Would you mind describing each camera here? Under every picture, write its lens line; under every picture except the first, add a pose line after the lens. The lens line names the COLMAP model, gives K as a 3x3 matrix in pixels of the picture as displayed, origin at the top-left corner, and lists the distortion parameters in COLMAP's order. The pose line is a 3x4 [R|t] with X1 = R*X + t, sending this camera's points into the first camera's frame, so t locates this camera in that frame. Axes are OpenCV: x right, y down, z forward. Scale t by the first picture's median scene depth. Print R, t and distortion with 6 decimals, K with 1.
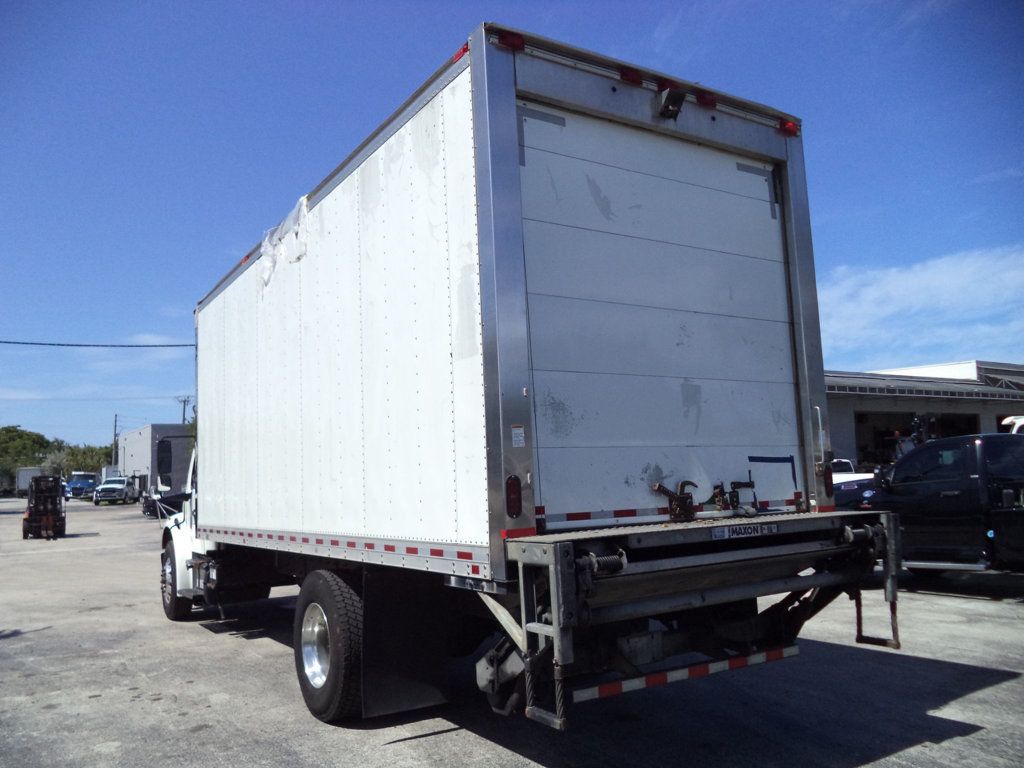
lens RADIAL K [[822.8, 0, 512.0], [0, 822.8, 384.0], [0, 0, 1]] dist [-0.015247, -0.010395]
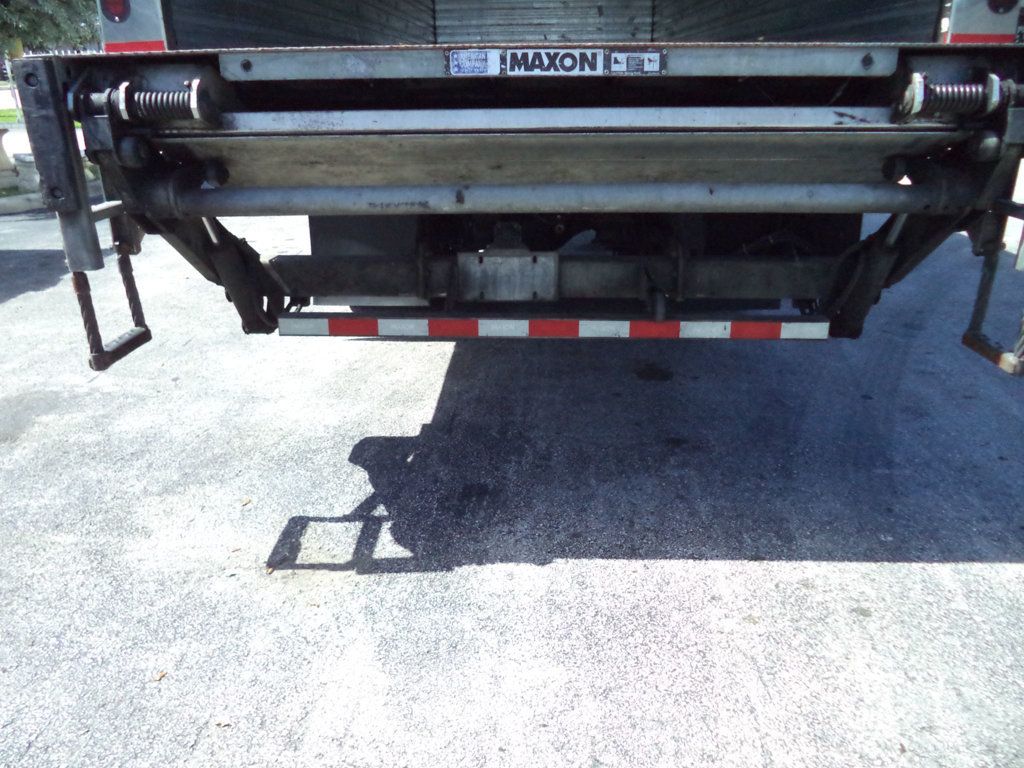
lens RADIAL K [[912.7, 0, 512.0], [0, 912.7, 384.0], [0, 0, 1]] dist [-0.039547, -0.006798]
pose [[0.832495, 0.223188, -0.507089, 0.507092], [0.042693, 0.886705, 0.460360, 0.096972], [0.552386, -0.404896, 0.728649, 0.510336]]
